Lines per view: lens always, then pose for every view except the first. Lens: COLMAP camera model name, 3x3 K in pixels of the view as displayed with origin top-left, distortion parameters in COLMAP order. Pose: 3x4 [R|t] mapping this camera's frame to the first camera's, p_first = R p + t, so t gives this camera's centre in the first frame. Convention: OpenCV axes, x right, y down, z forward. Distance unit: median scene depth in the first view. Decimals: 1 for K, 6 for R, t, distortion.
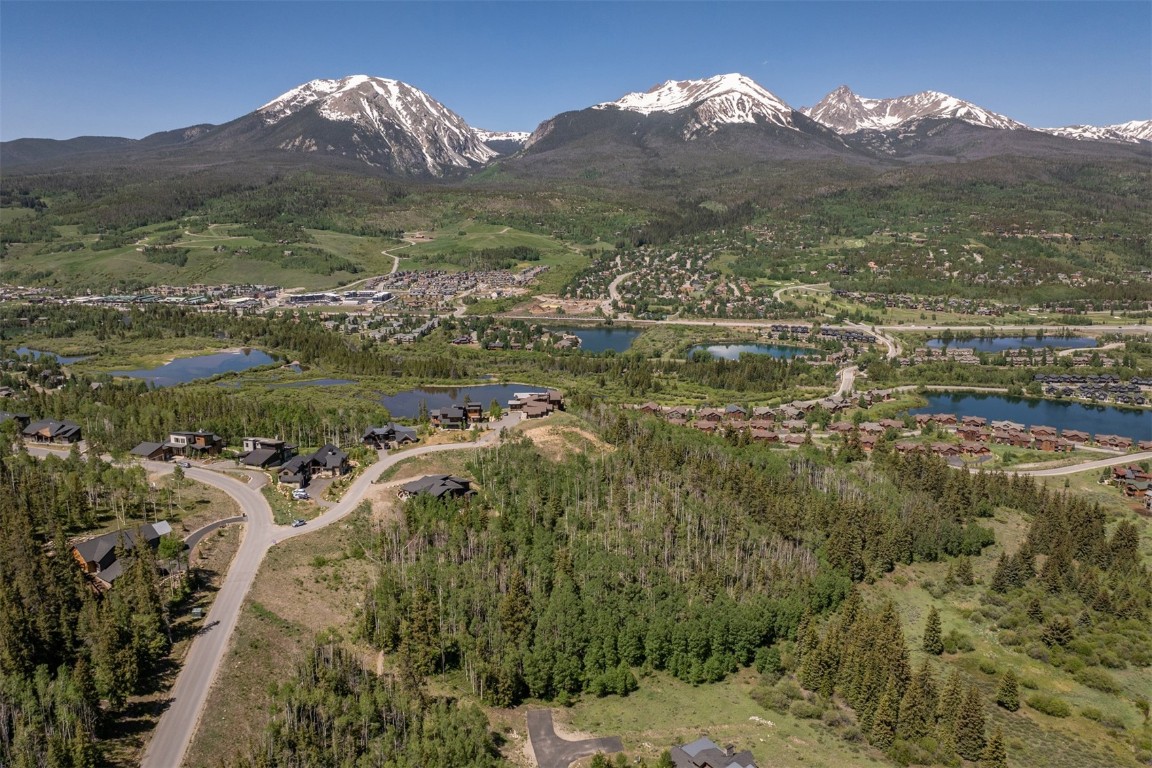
lens RADIAL K [[820.9, 0, 582.4], [0, 820.9, 383.6], [0, 0, 1]] dist [-0.055368, 0.024409]
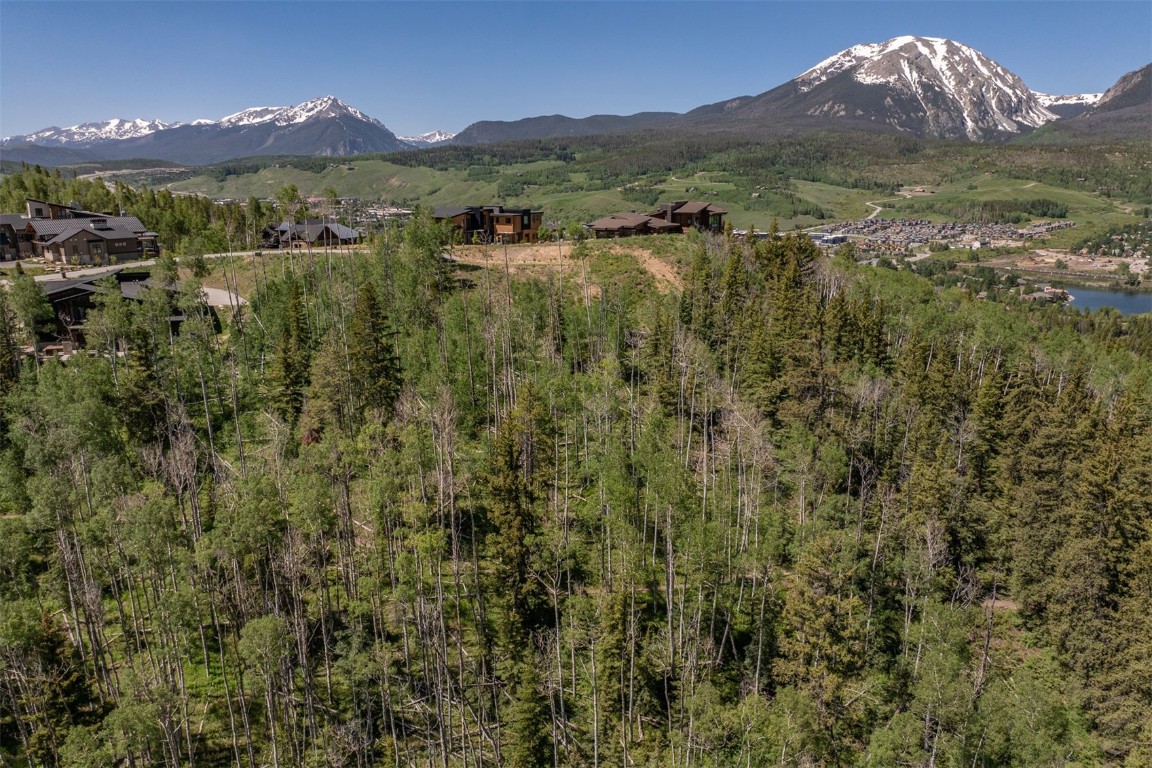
lens RADIAL K [[820.9, 0, 582.4], [0, 820.9, 383.6], [0, 0, 1]] dist [-0.055368, 0.024409]
pose [[0.810491, 0.142216, -0.568225, 0.023433], [-0.129389, 0.989583, 0.063119, 0.011468], [0.571282, 0.022364, 0.820449, 0.083292]]
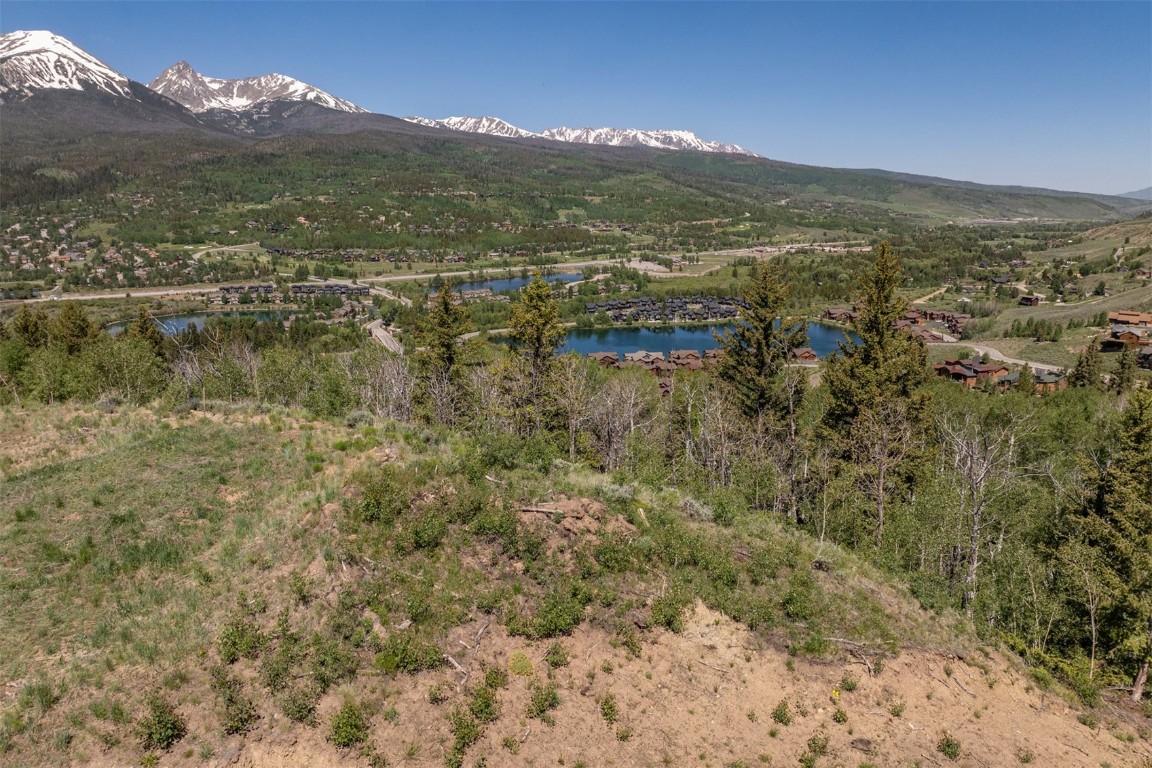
lens RADIAL K [[819.0, 0, 580.8], [0, 819.0, 387.9], [0, 0, 1]] dist [-0.064531, 0.036126]
pose [[0.736014, -0.156180, 0.658705, -0.003975], [0.147918, 0.986614, 0.068650, 0.004628], [-0.660609, 0.046907, 0.749263, 0.119600]]
